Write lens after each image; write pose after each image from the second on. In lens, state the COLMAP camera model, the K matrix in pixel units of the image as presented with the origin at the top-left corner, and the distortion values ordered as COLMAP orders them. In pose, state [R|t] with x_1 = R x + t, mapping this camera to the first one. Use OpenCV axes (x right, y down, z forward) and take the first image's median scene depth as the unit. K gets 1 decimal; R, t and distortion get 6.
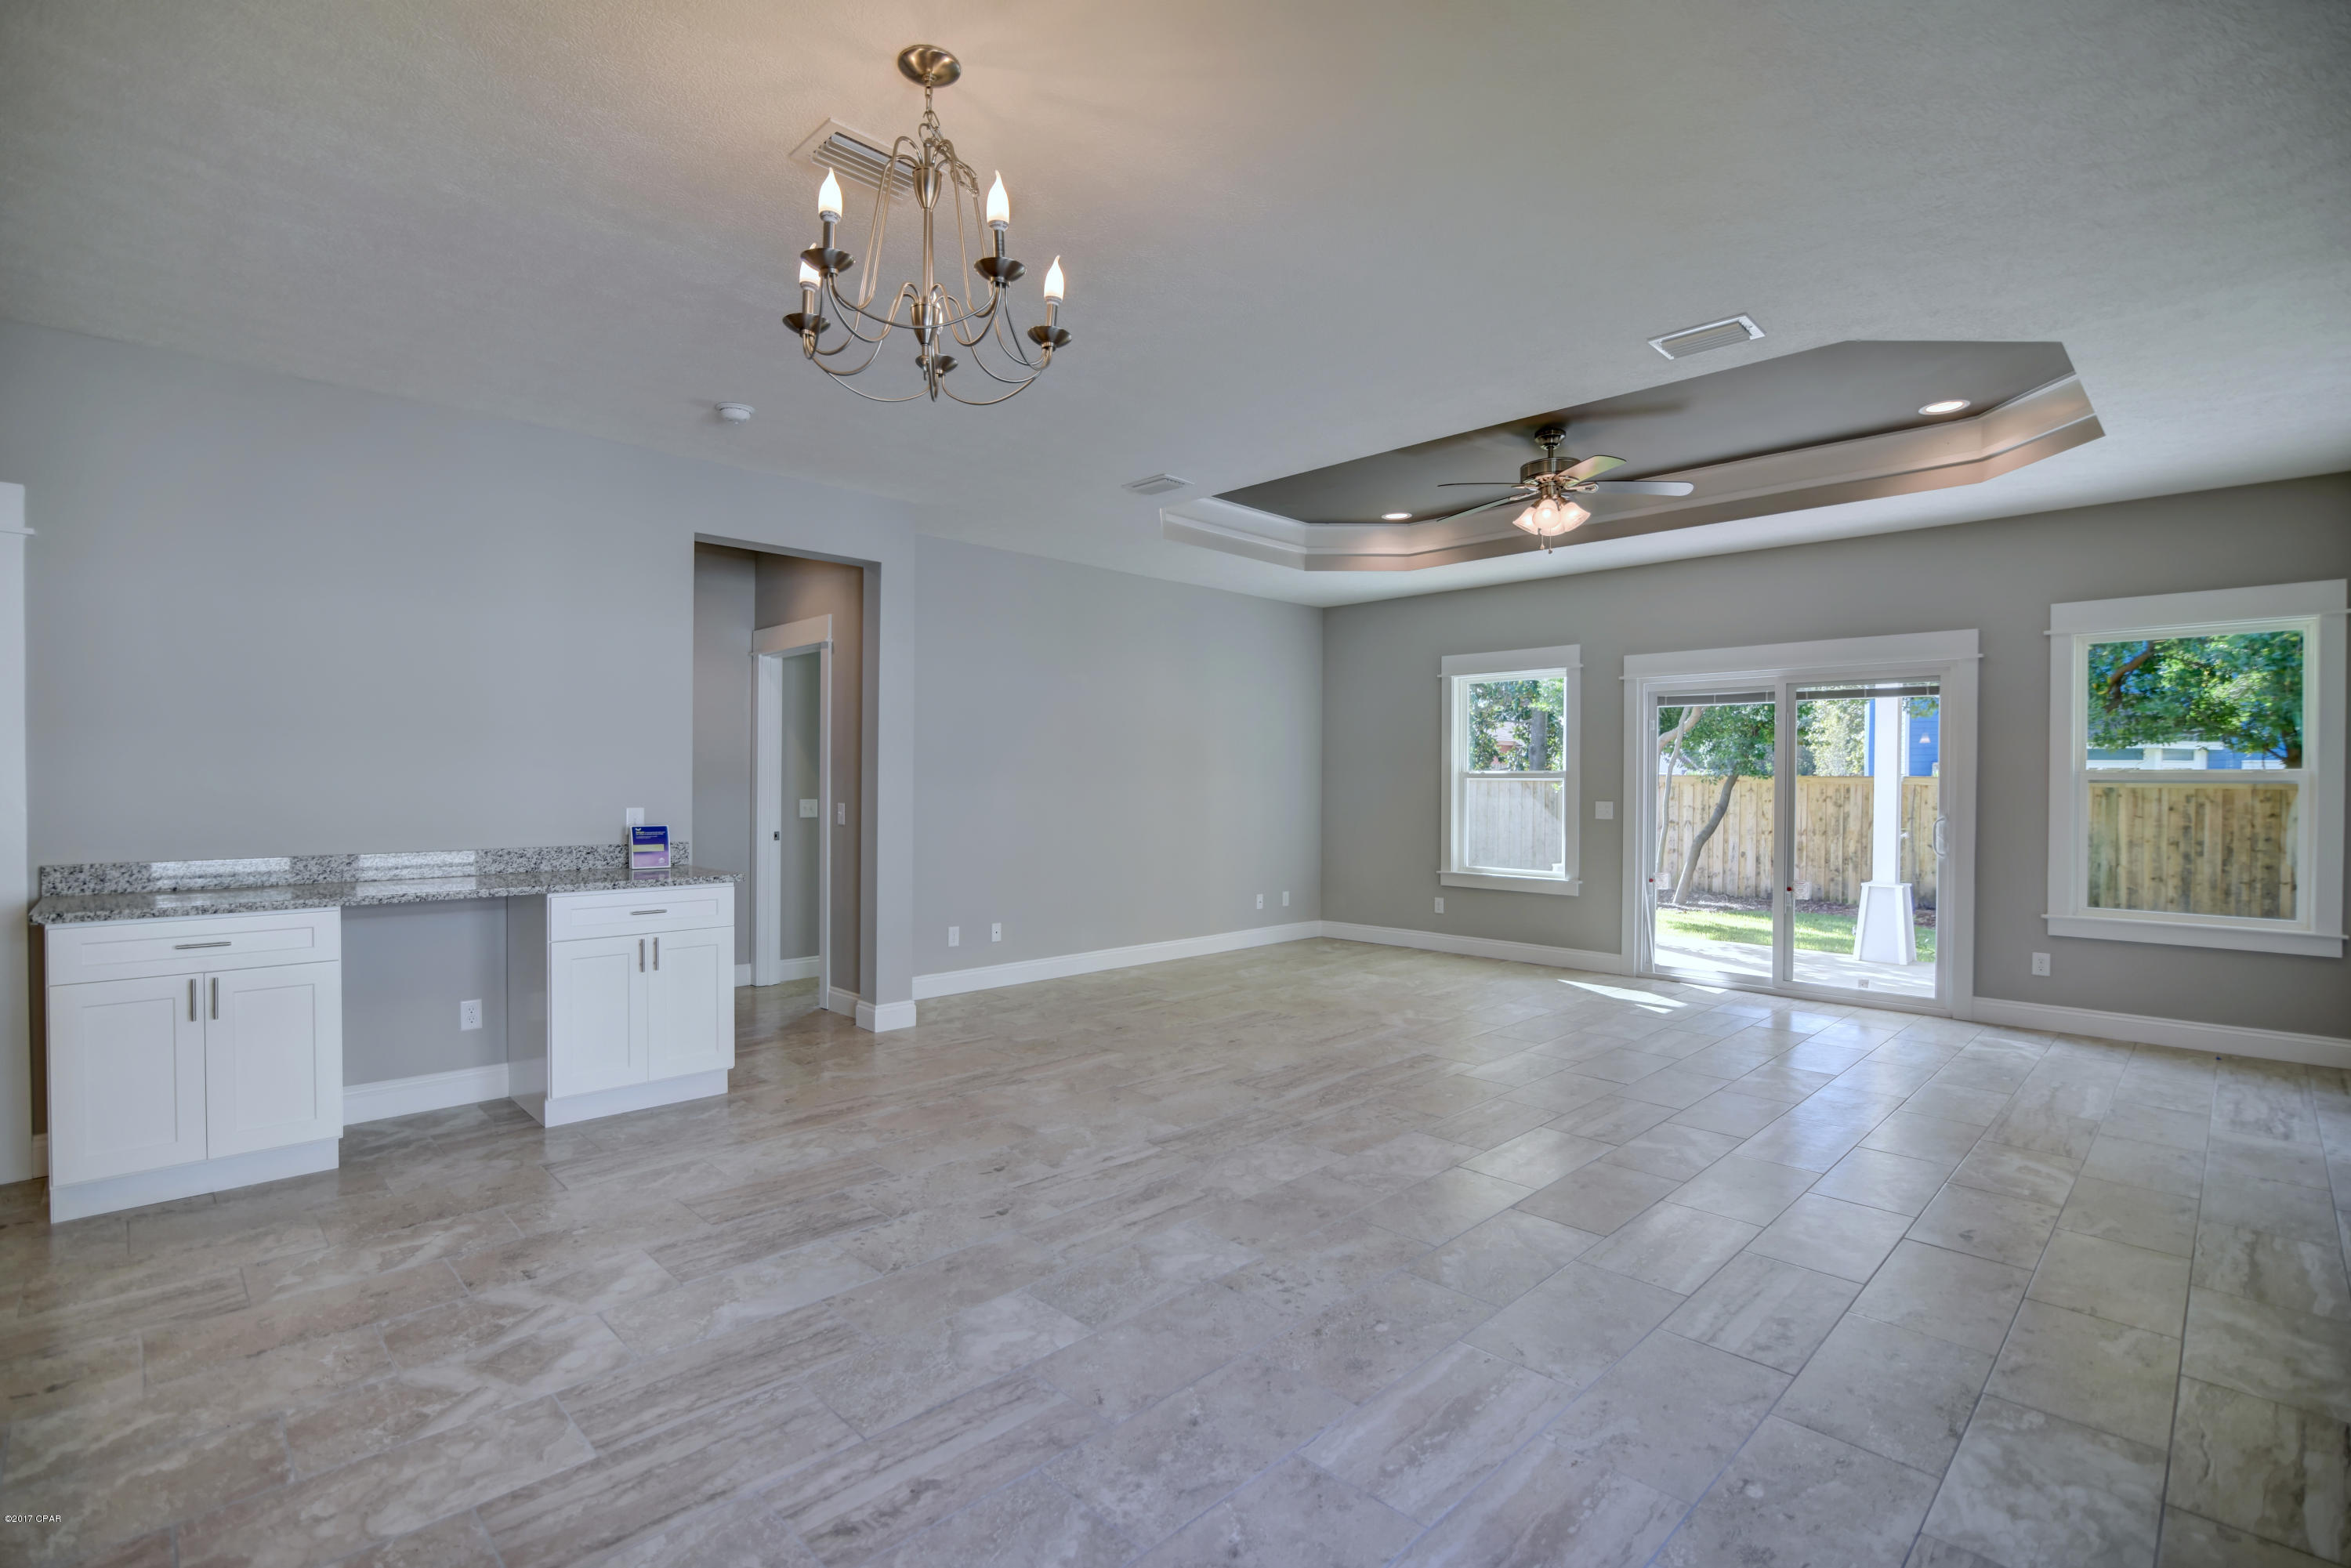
lens RADIAL K [[1086.1, 0, 1166.6], [0, 1086.1, 794.6], [0, 0, 1]] dist [-0.019323, 0.000933]
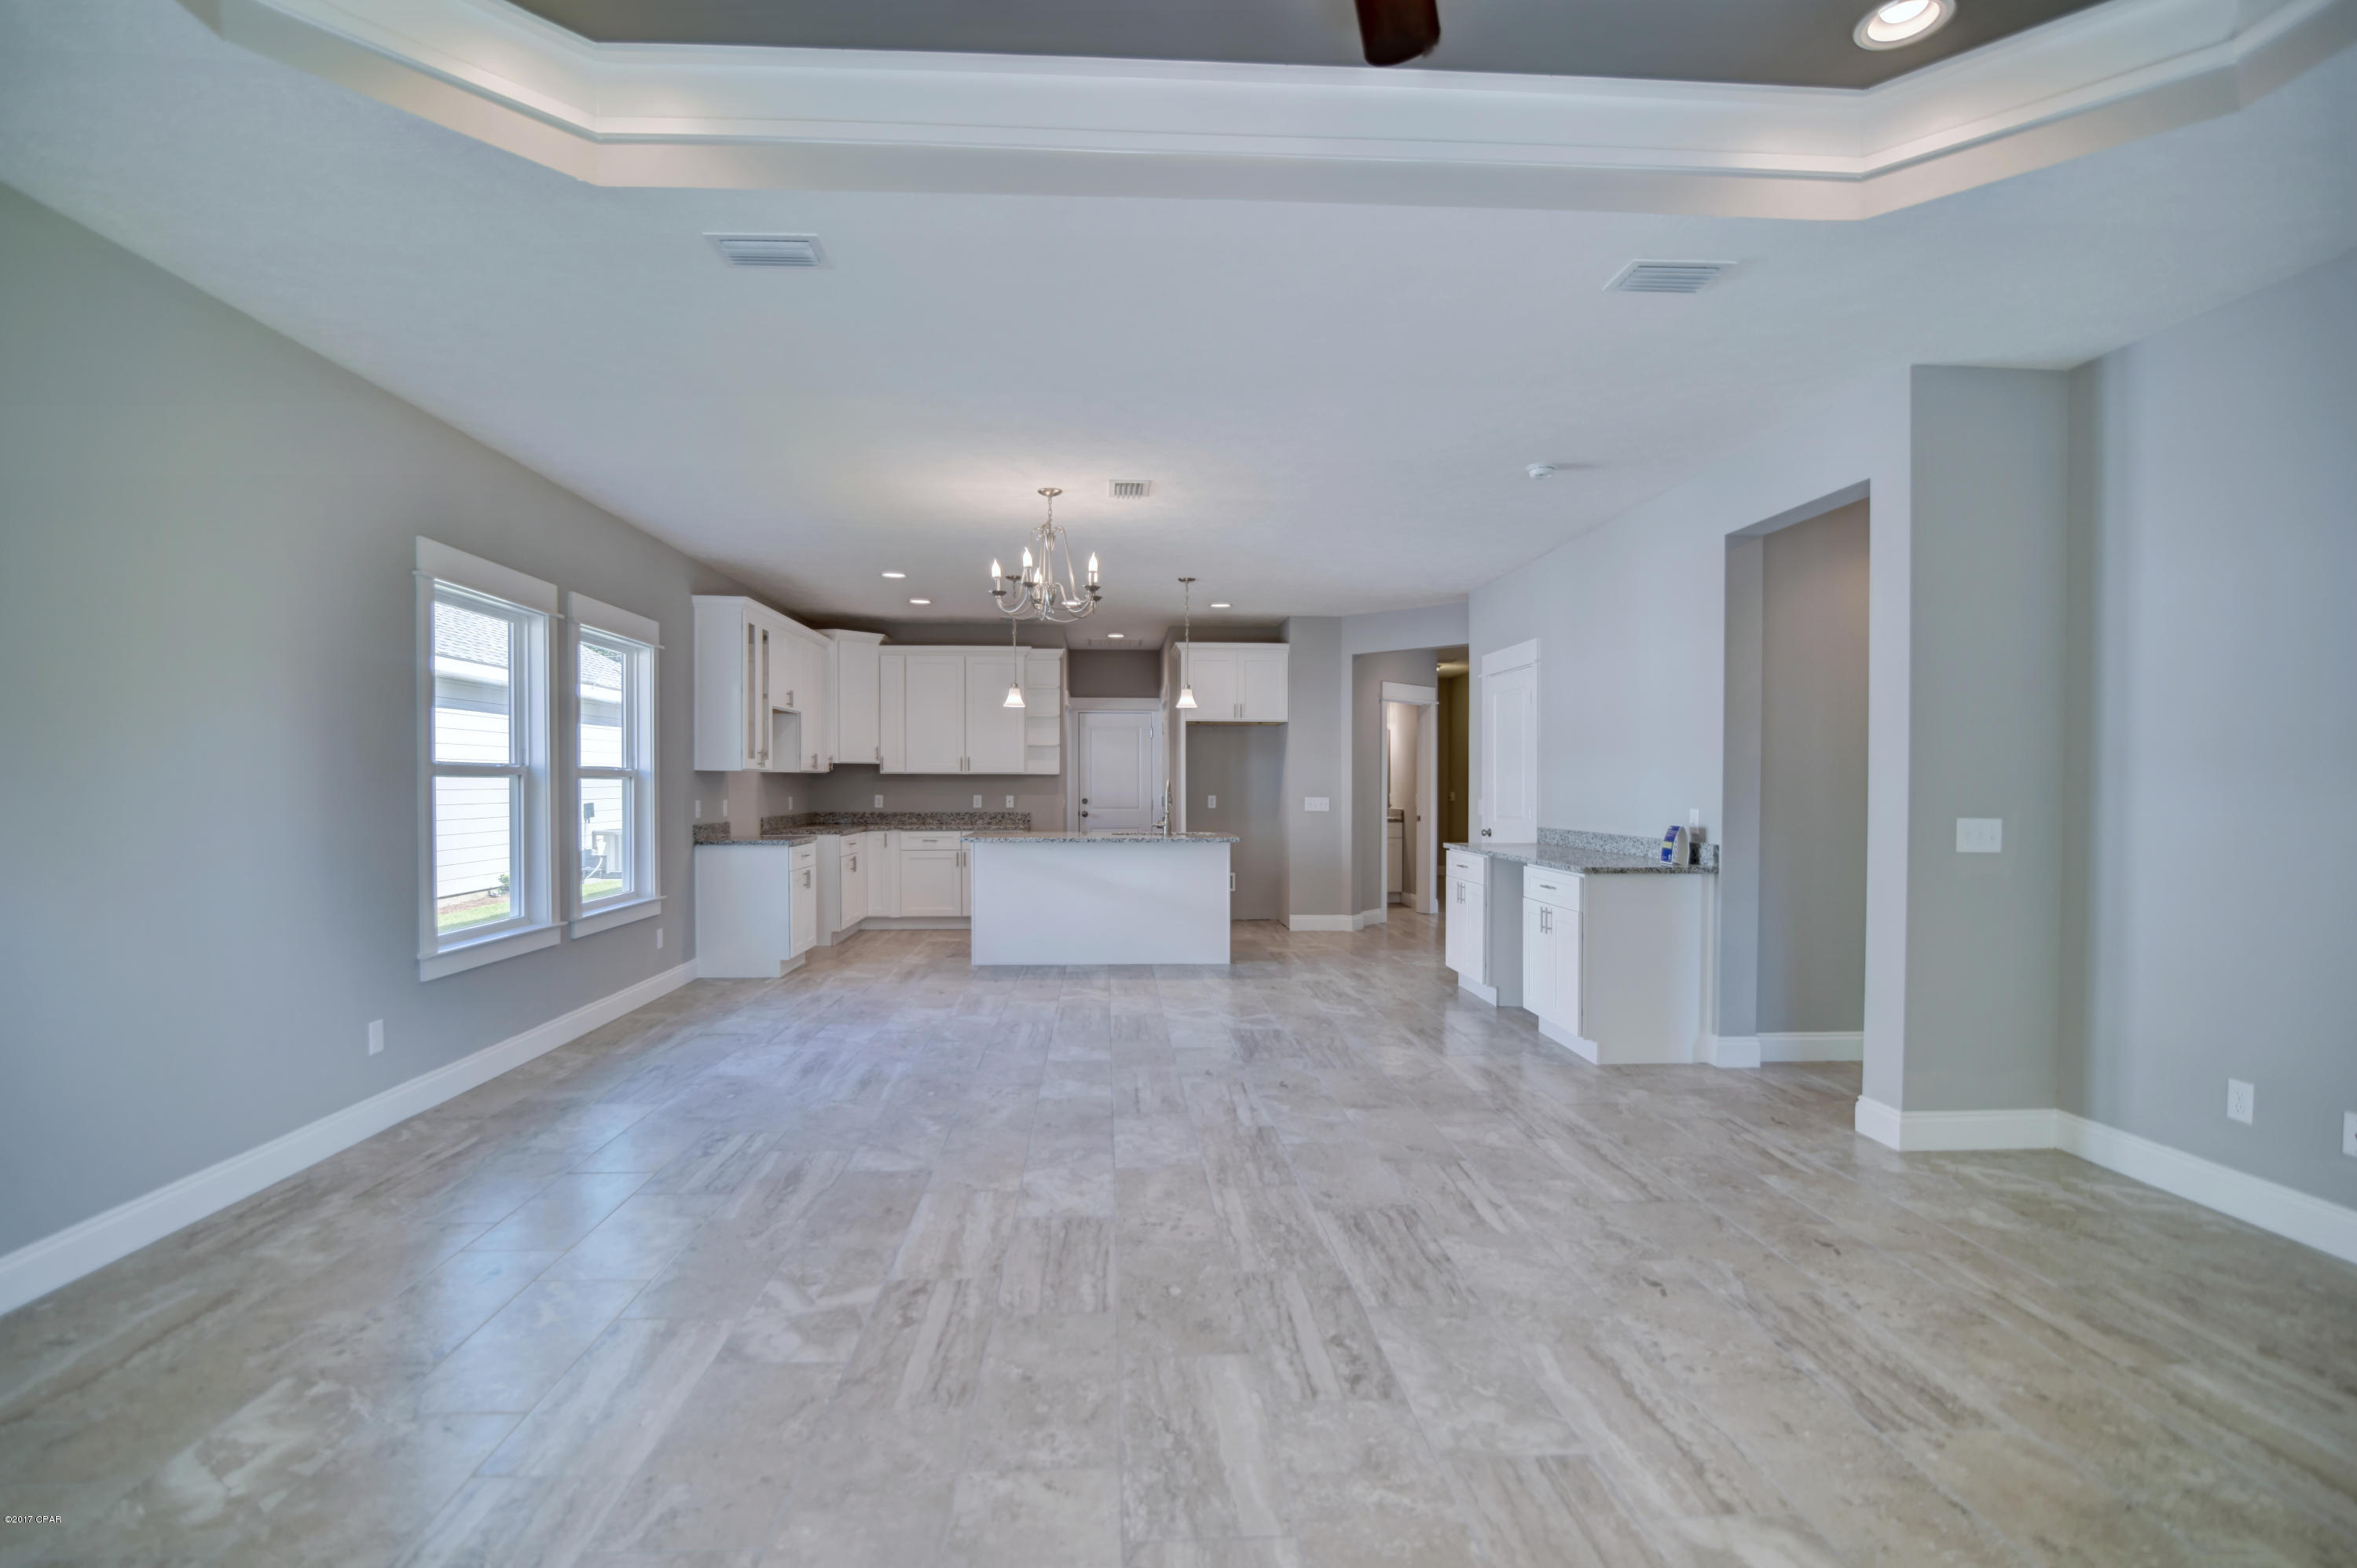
lens RADIAL K [[1099.3, 0, 1156.9], [0, 1099.3, 799.5], [0, 0, 1]] dist [-0.019551, 0.000605]
pose [[-0.667714, 0.006154, -0.744392, 0.637198], [-0.015342, 0.999640, 0.022025, -0.012914], [0.744260, 0.026127, -0.667379, 1.223934]]
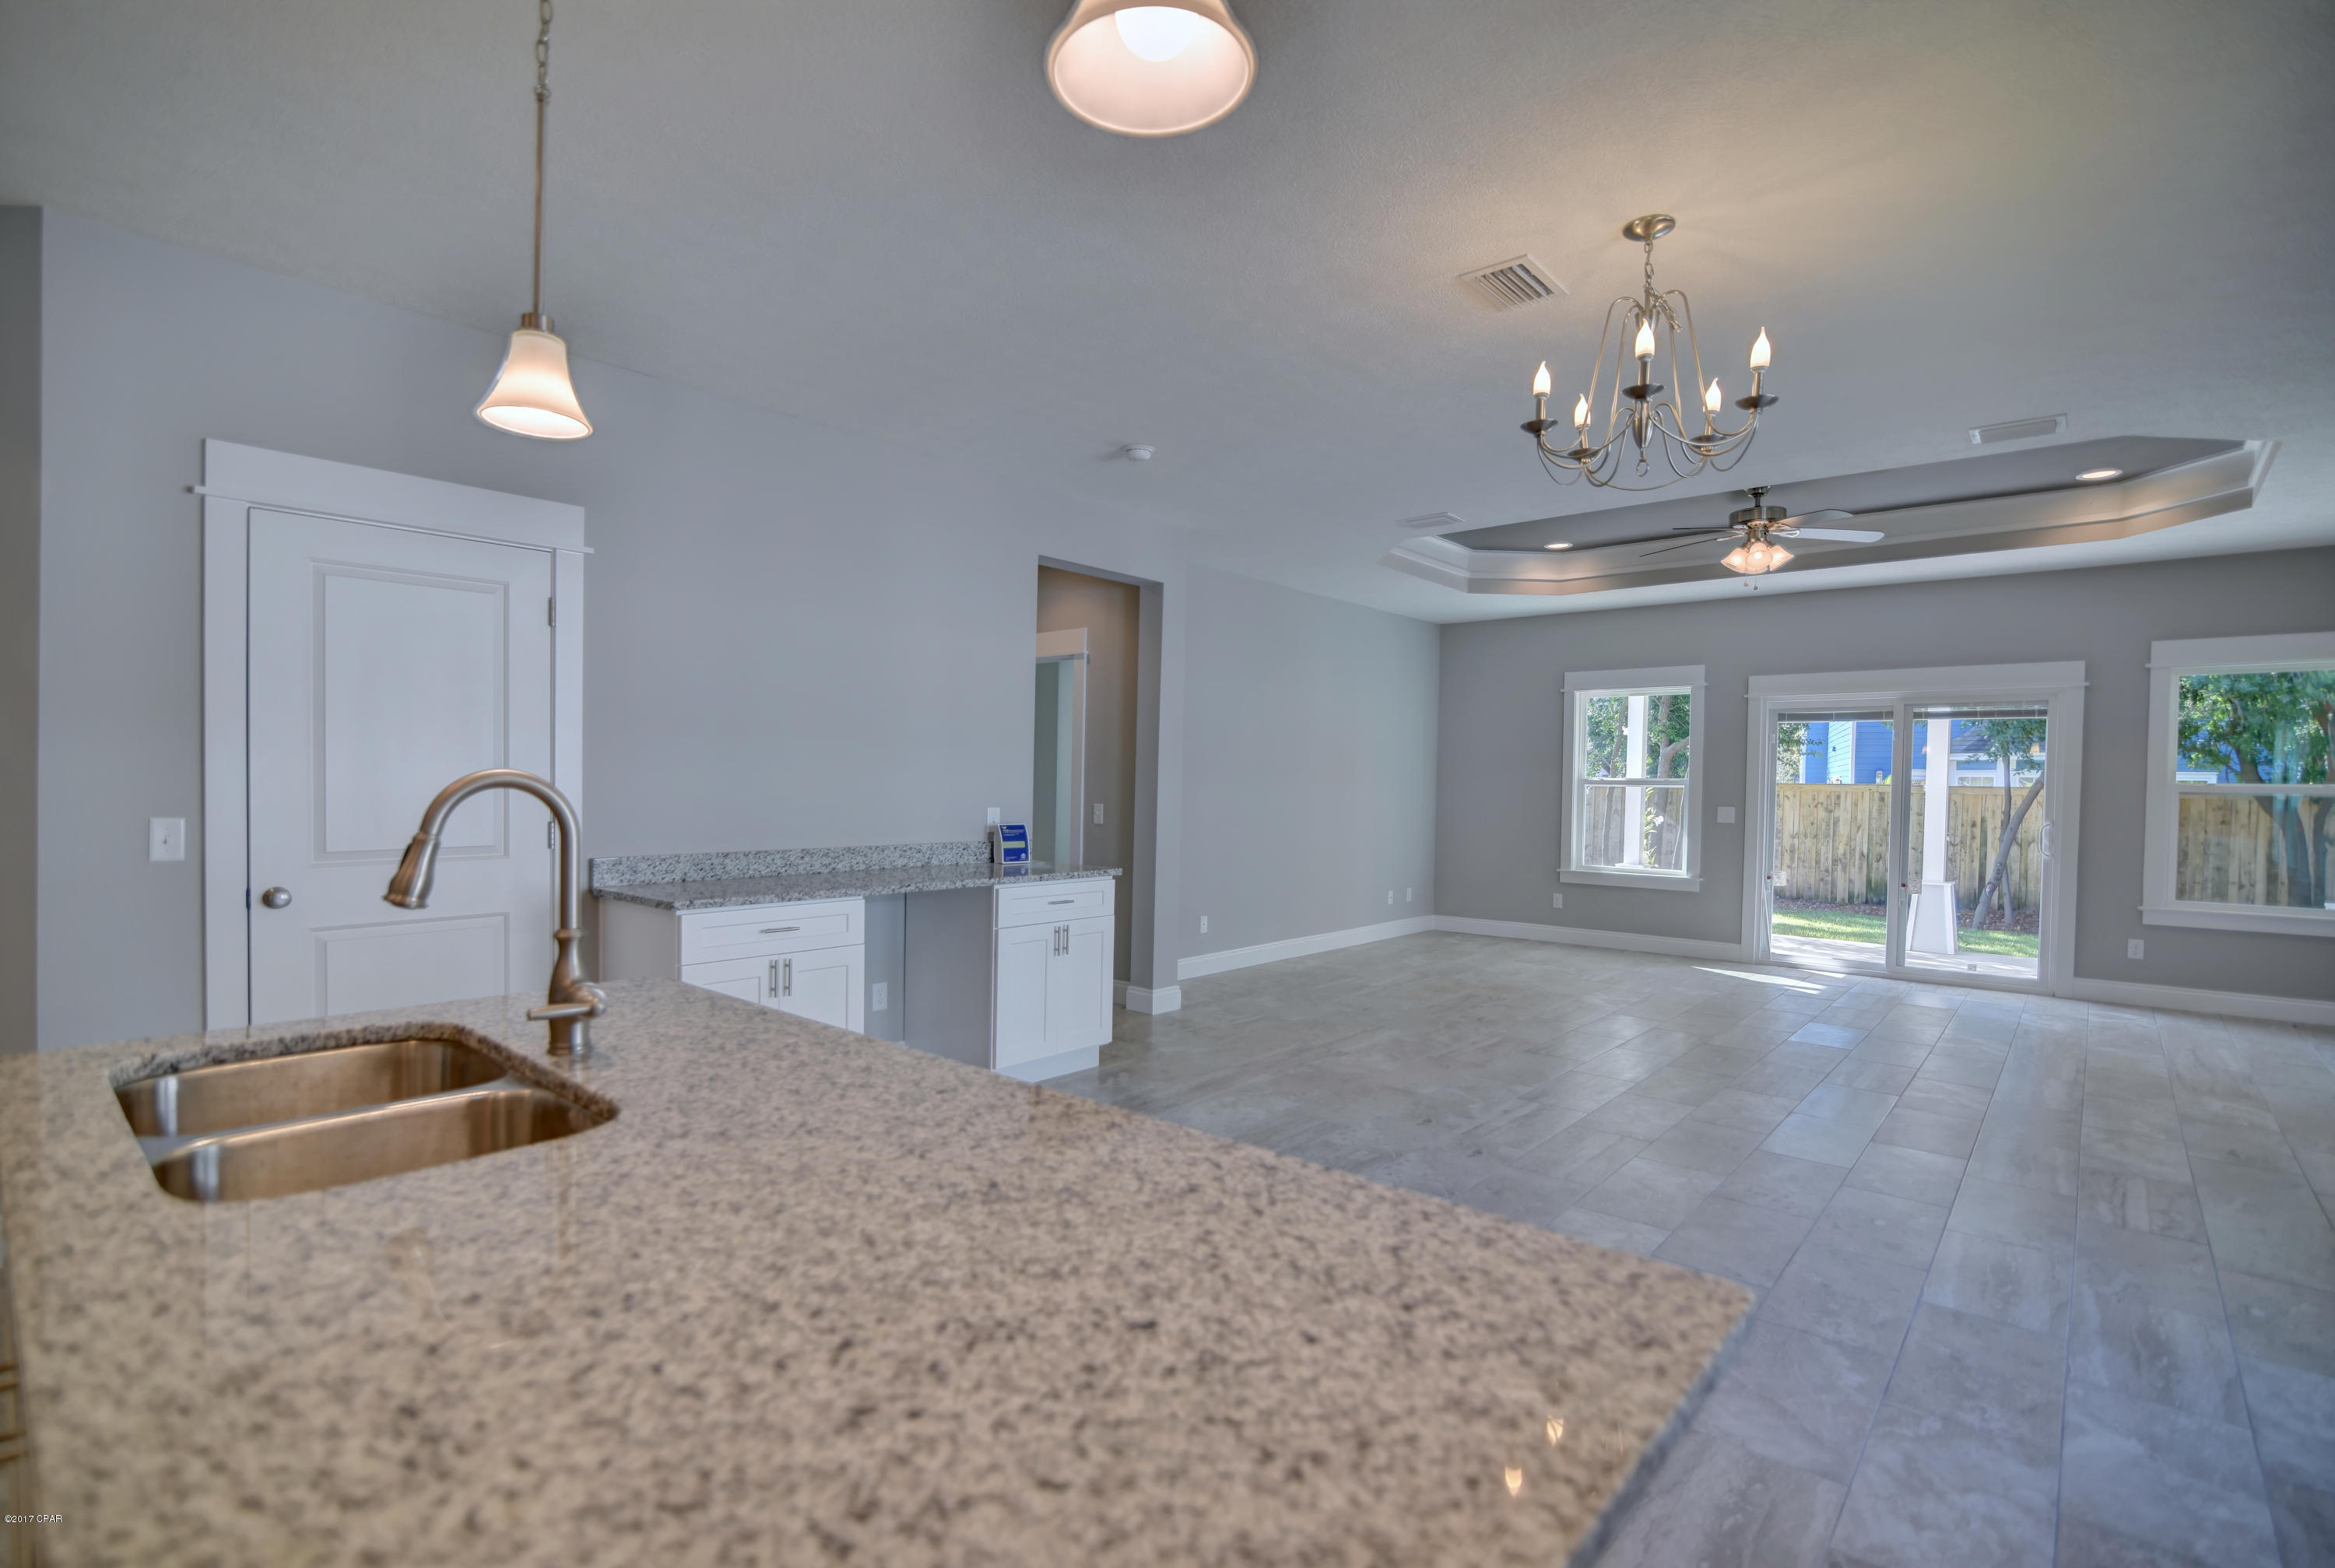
lens RADIAL K [[1091.6, 0, 1160.0], [0, 1091.6, 808.0], [0, 0, 1]] dist [-0.018023, 0.000264]
pose [[0.997188, 0.006859, 0.074627, -0.373239], [-0.007760, 0.999900, 0.011790, -0.001579], [-0.074539, -0.012336, 0.997142, -0.099726]]
